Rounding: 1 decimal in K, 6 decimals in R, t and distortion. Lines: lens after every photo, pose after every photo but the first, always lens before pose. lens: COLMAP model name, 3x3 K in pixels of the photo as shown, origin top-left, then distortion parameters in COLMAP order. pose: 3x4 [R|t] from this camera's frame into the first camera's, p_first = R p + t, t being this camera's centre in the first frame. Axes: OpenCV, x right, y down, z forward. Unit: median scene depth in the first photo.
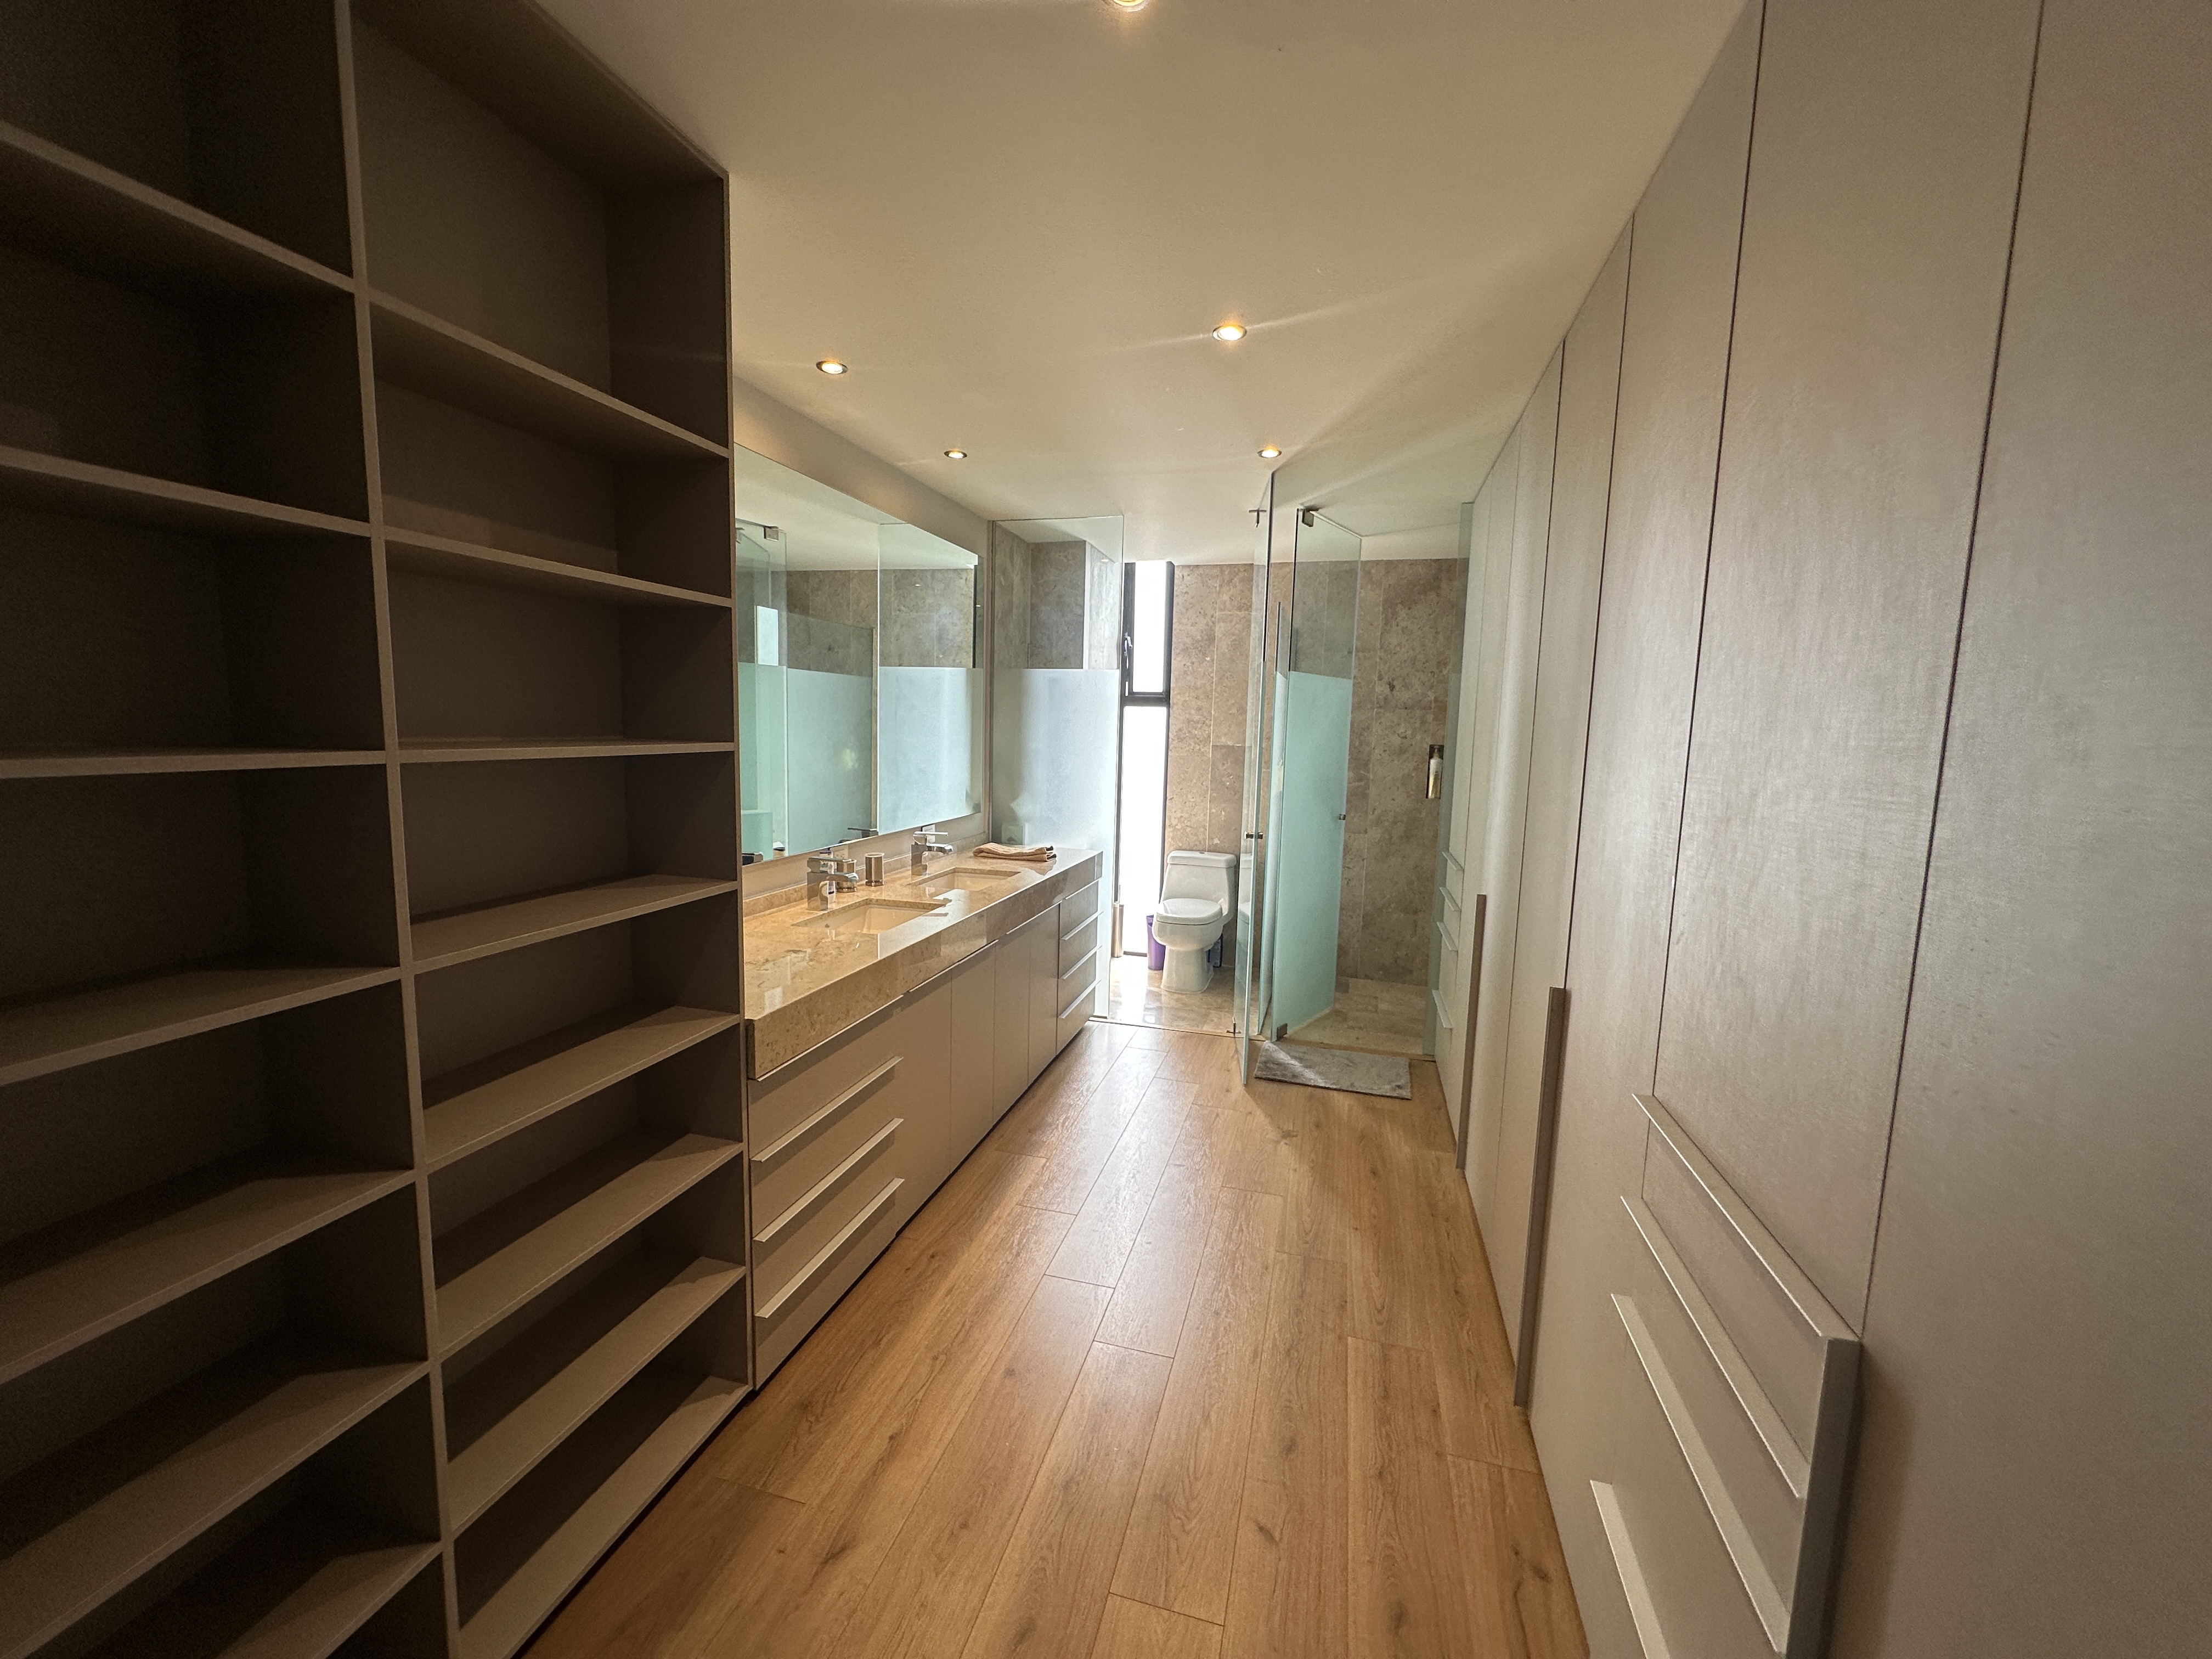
lens RADIAL K [[886.6, 0, 1119.2], [0, 886.6, 828.9], [0, 0, 1]] dist [-0.006206, -0.000285]
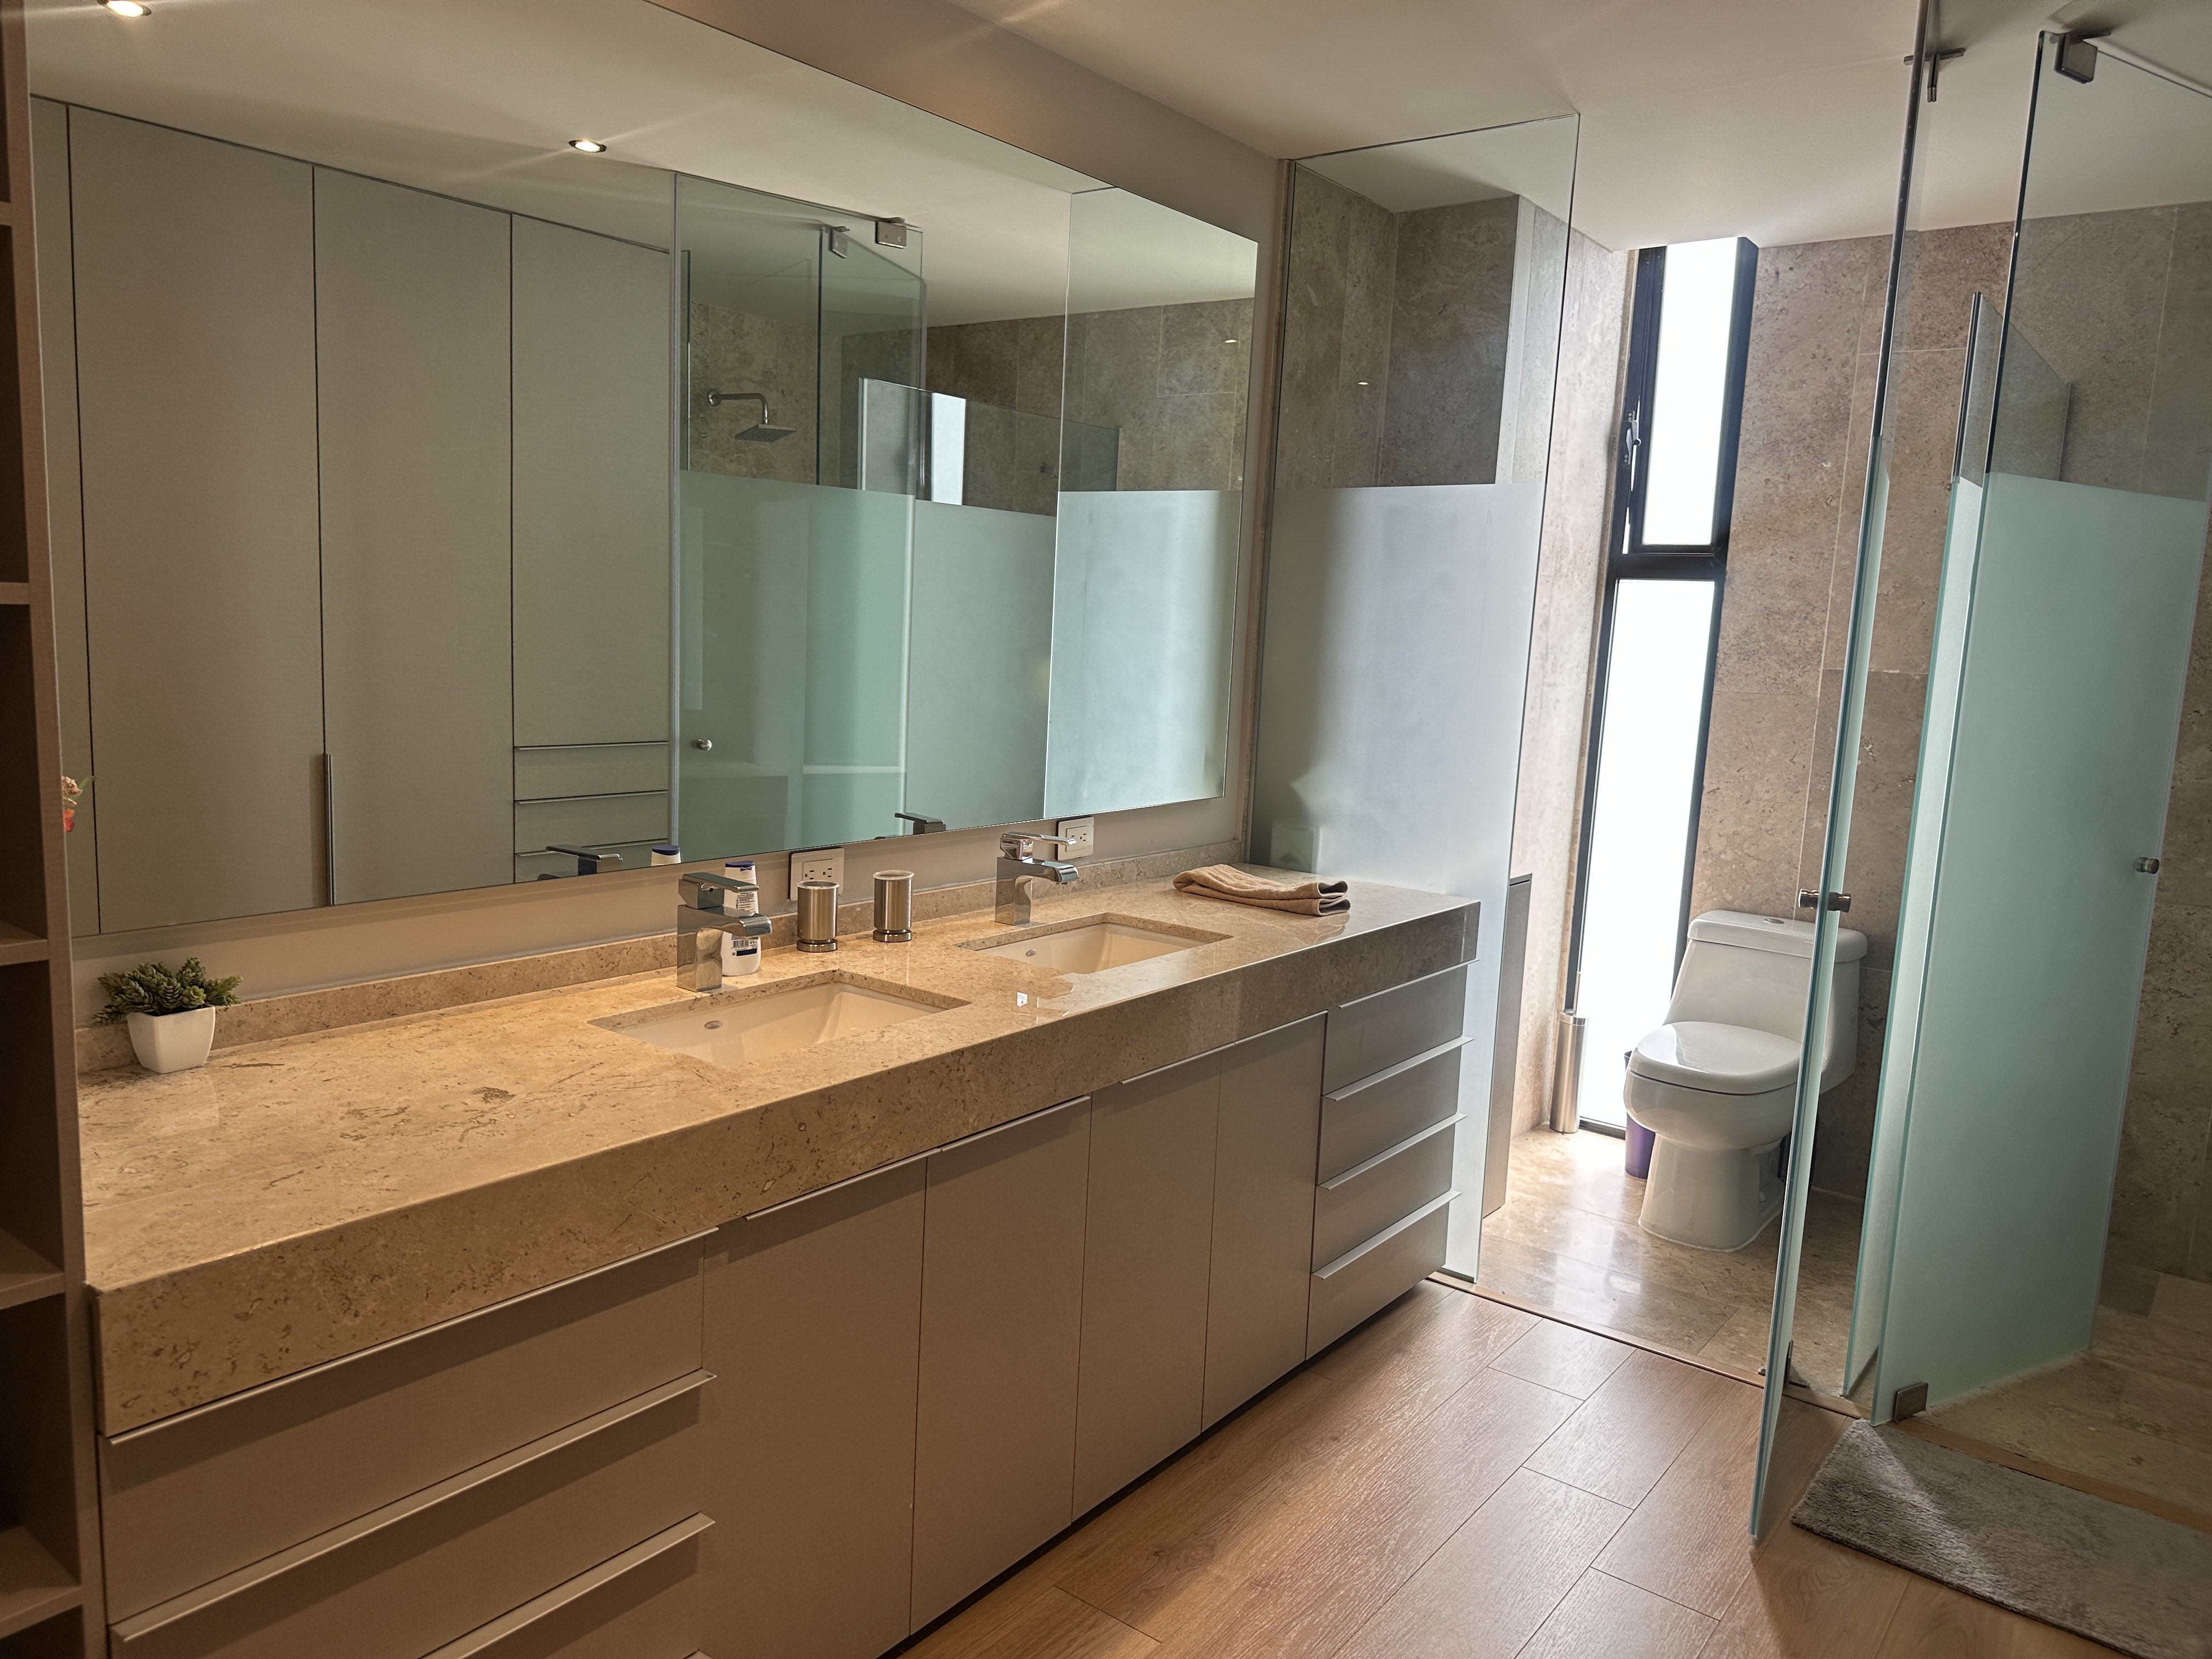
lens RADIAL K [[1534.2, 0, 1114.4], [0, 1534.2, 841.9], [0, 0, 1]] dist [0.066798, -0.087790]
pose [[0.918379, 0.070562, -0.389360, 0.106434], [-0.064893, 0.997507, 0.027712, -0.013418], [0.390345, -0.000184, 0.920669, 0.223430]]
